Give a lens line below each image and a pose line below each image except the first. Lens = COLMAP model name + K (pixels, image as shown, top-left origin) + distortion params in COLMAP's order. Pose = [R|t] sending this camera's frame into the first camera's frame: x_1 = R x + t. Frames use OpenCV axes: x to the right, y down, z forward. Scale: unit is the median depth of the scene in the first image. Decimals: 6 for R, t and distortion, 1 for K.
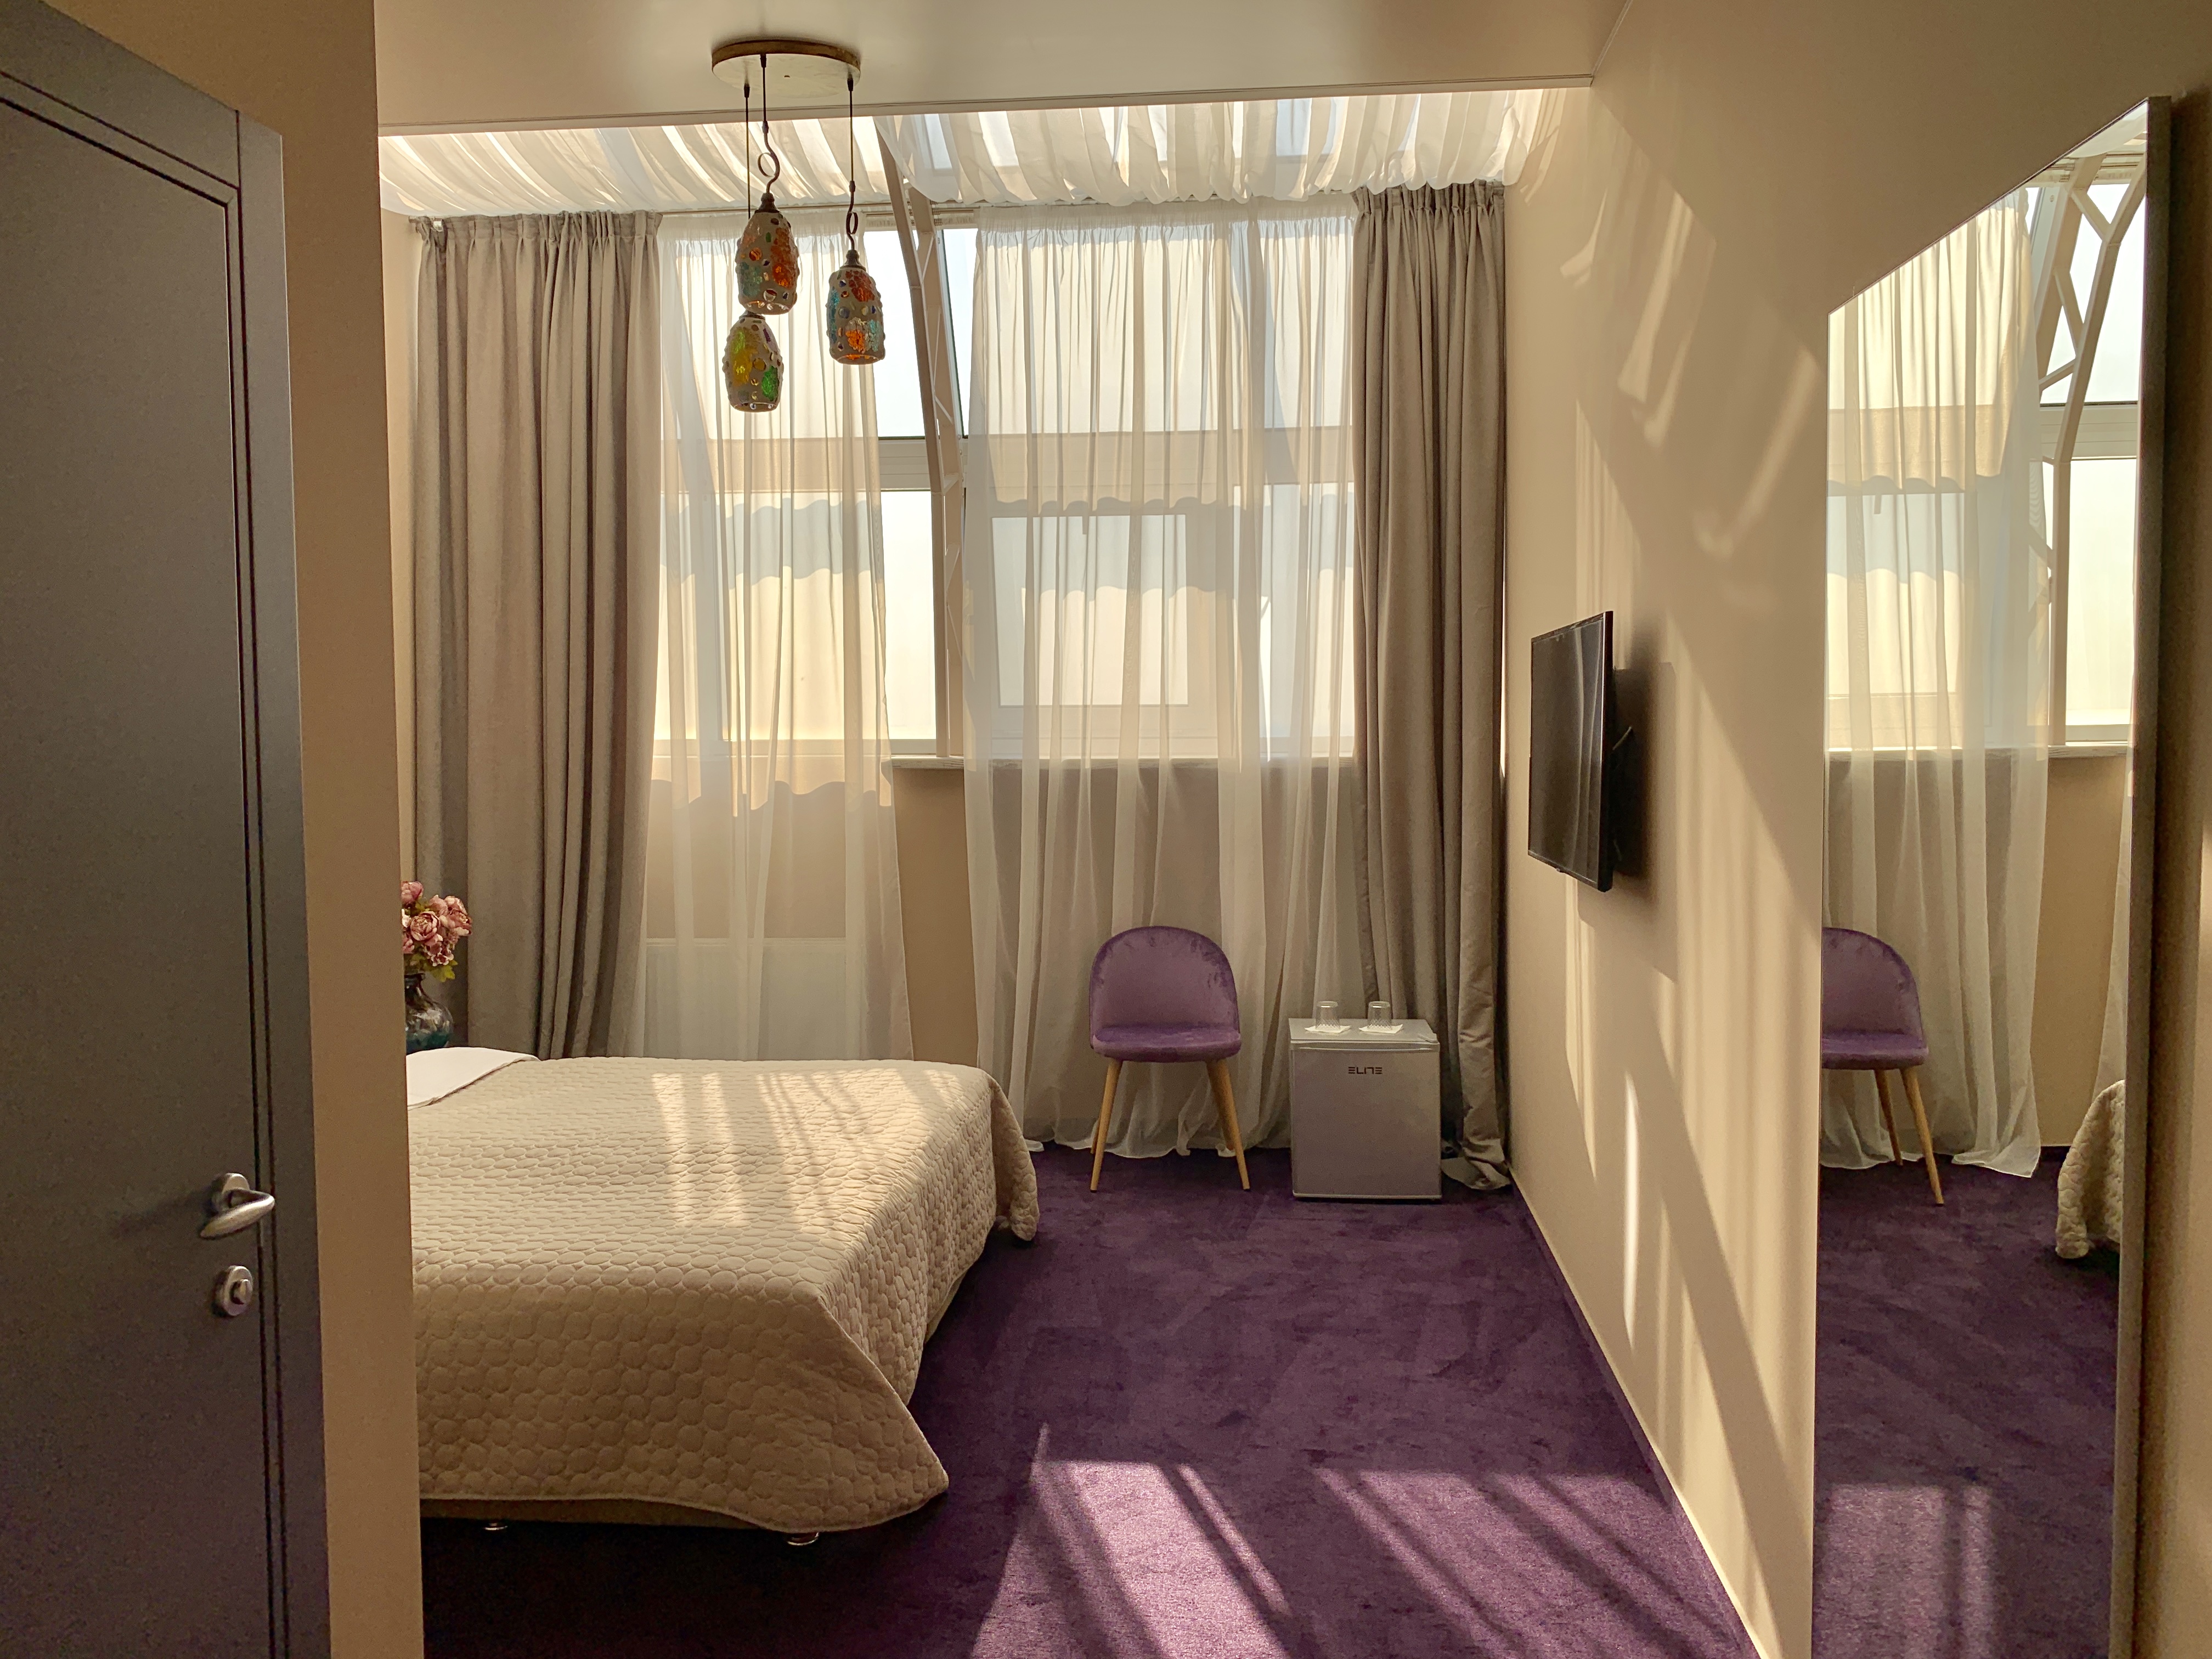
lens RADIAL K [[1693.7, 0, 1106.0], [0, 1693.7, 829.5], [0, 0, 1]] dist [0.002846, -0.003581]
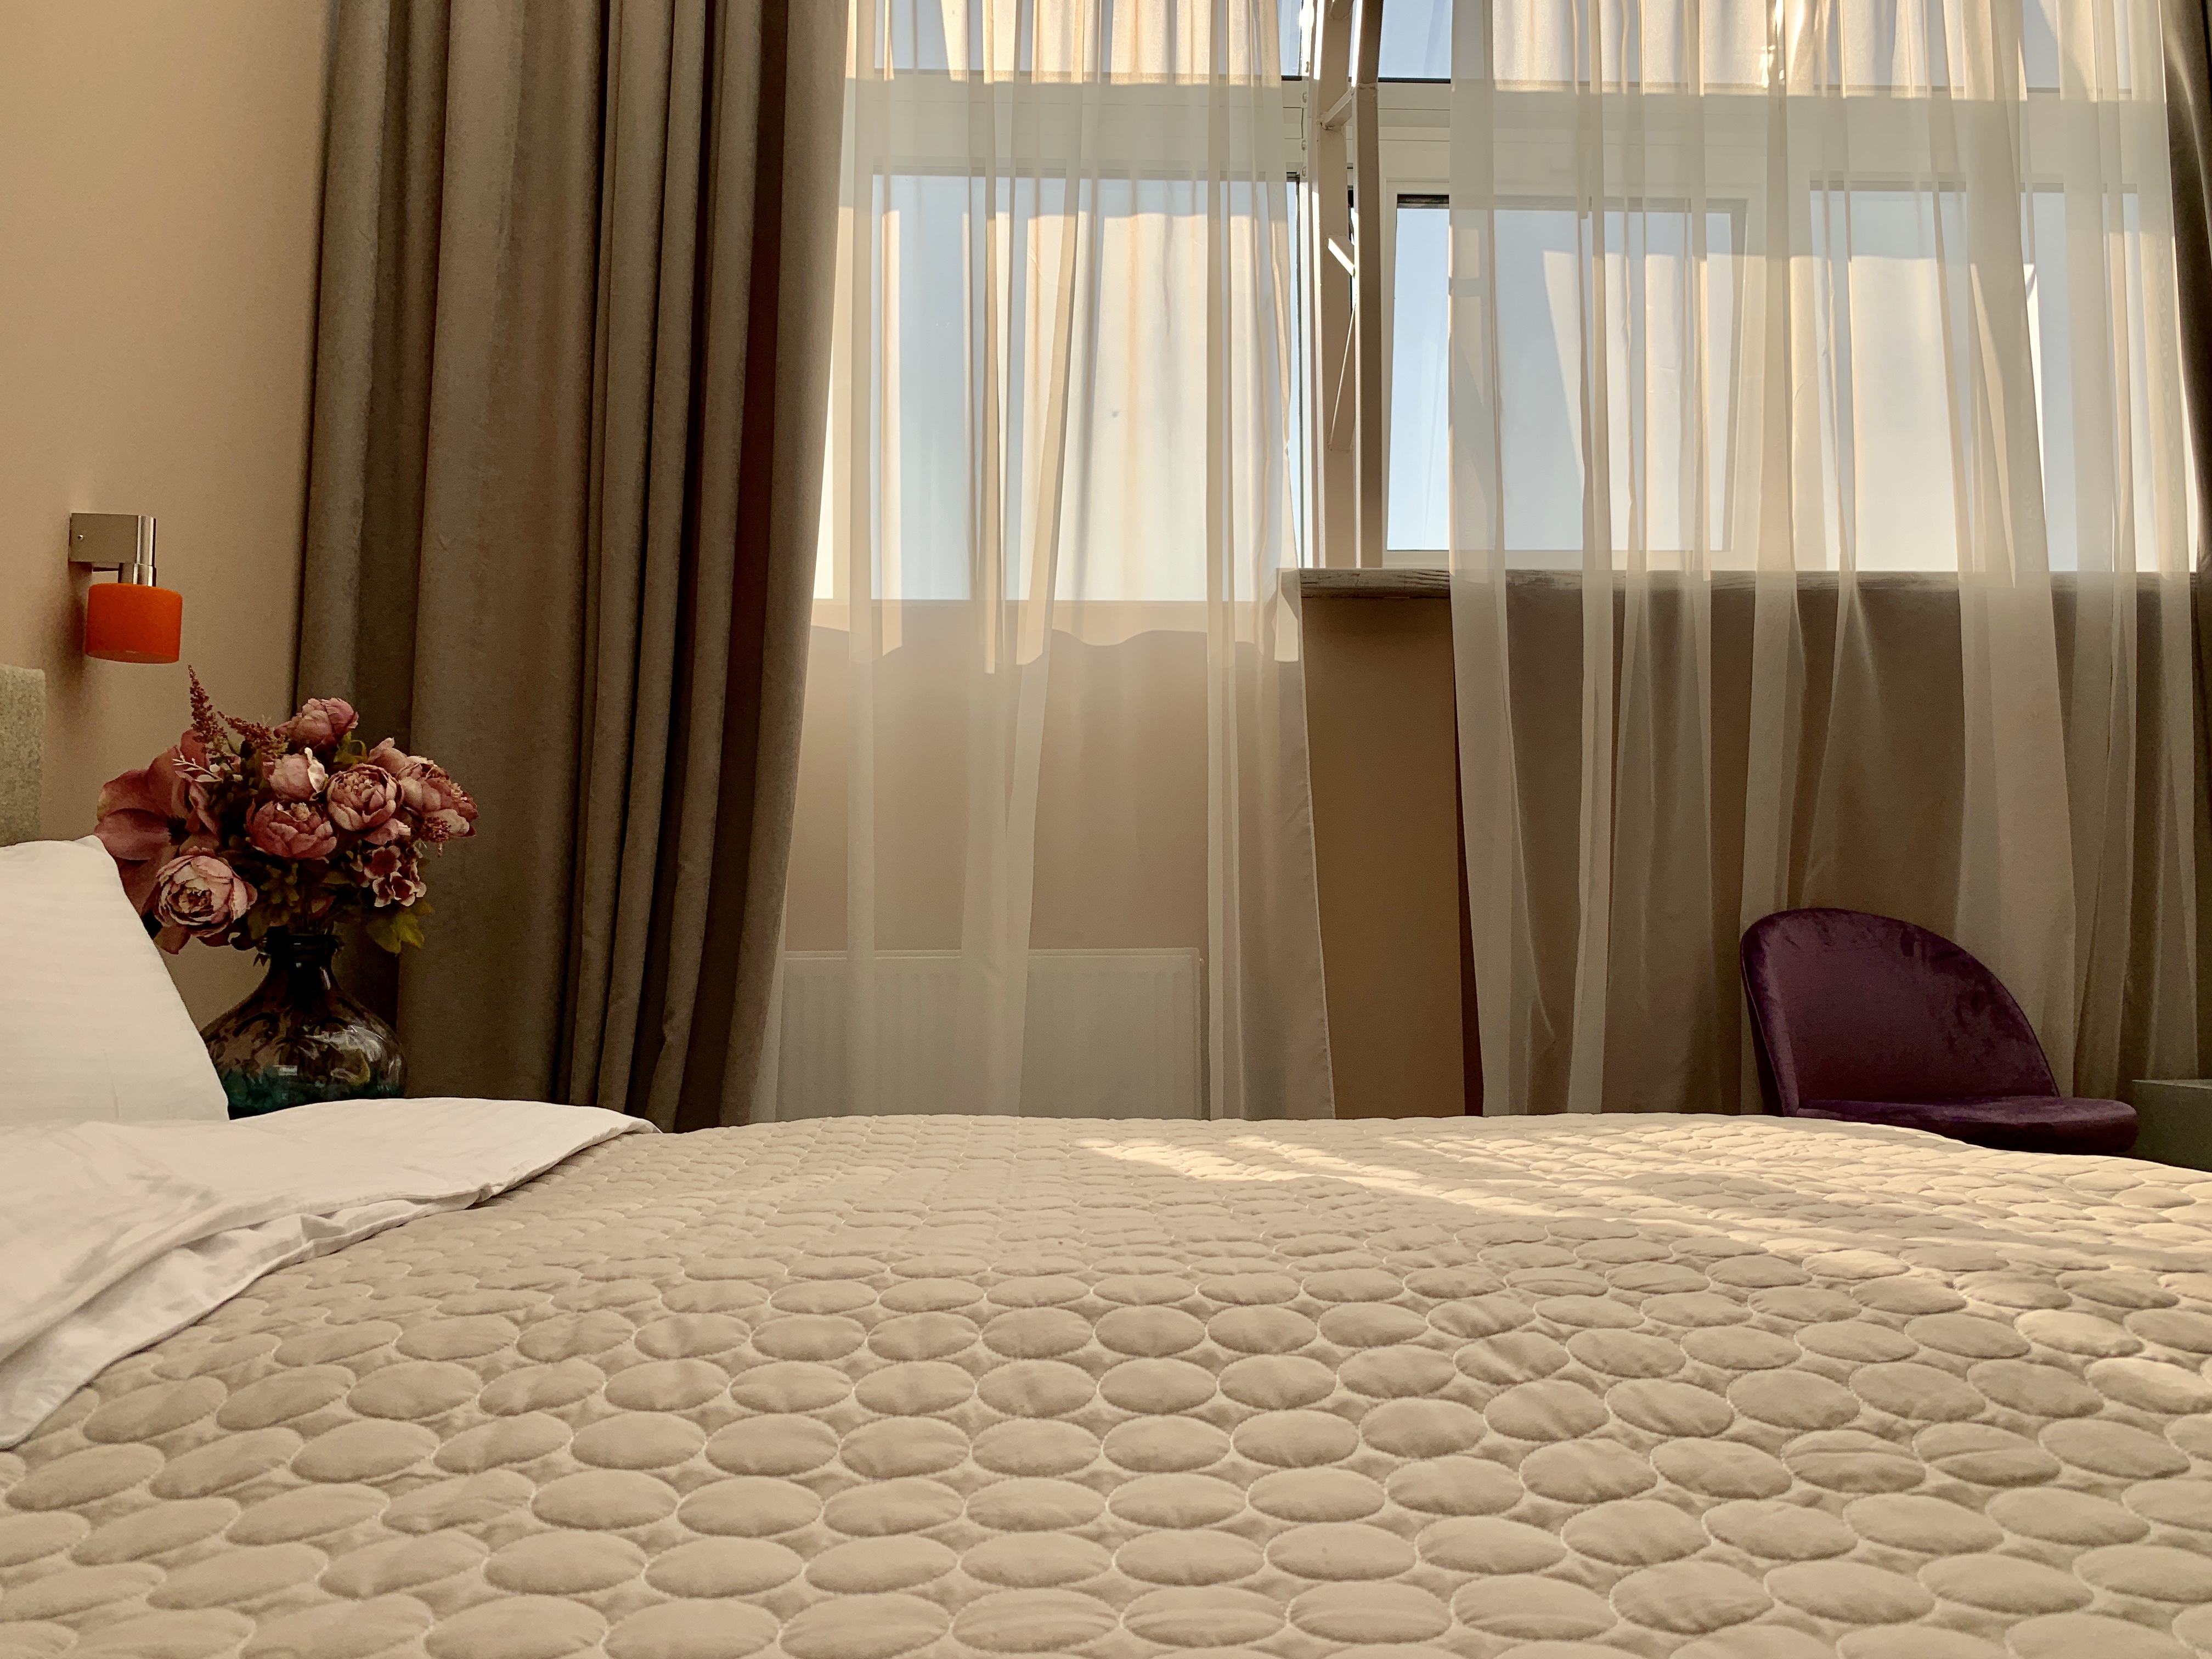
lens RADIAL K [[1693.7, 0, 1106.0], [0, 1693.7, 829.5], [0, 0, 1]] dist [0.002846, -0.003581]
pose [[0.989833, 0.018498, 0.141028, -0.258052], [0.002096, 0.989503, -0.144497, 0.108620], [-0.142220, 0.143323, 0.979404, 0.533091]]
